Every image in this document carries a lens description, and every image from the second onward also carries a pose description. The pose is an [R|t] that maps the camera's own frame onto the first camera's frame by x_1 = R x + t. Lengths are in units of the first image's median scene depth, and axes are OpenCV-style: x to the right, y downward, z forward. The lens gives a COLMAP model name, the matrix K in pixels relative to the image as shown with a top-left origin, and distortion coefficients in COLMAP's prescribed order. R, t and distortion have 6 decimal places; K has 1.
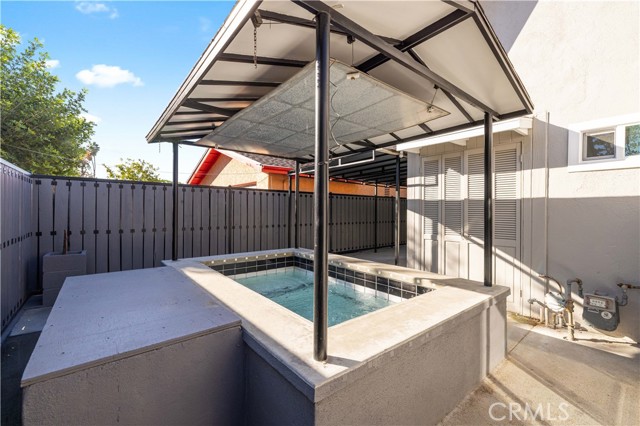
lens RADIAL K [[273.2, 0, 319.7], [0, 273.2, 209.0], [0, 0, 1]] dist [0.007145, -0.000025]
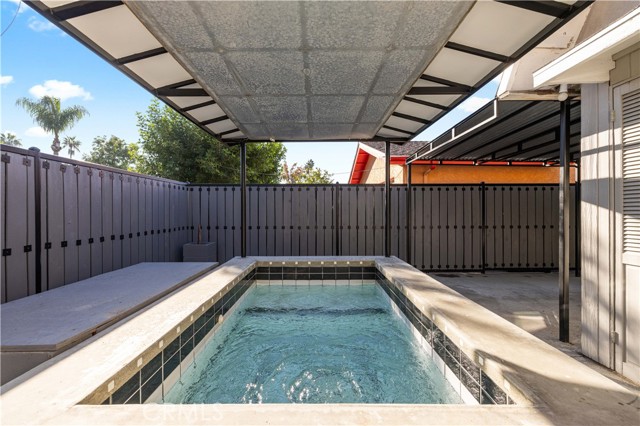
lens RADIAL K [[273.2, 0, 317.2], [0, 273.2, 212.8], [0, 0, 1]] dist [0.007145, -0.000025]
pose [[0.776846, -0.006150, -0.629660, 0.267214], [0.012487, 0.999906, 0.005639, 0.015277], [0.629567, -0.012243, 0.776850, 0.307134]]
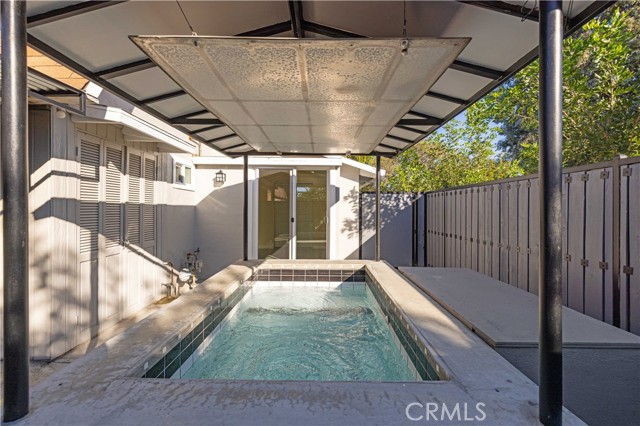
lens RADIAL K [[273.2, 0, 320.3], [0, 273.2, 210.9], [0, 0, 1]] dist [0.007145, -0.000025]
pose [[-0.776183, -0.012042, 0.630393, -0.431236], [-0.011175, 0.999923, 0.005340, -0.018133], [-0.630409, -0.002900, -0.776258, 1.111304]]
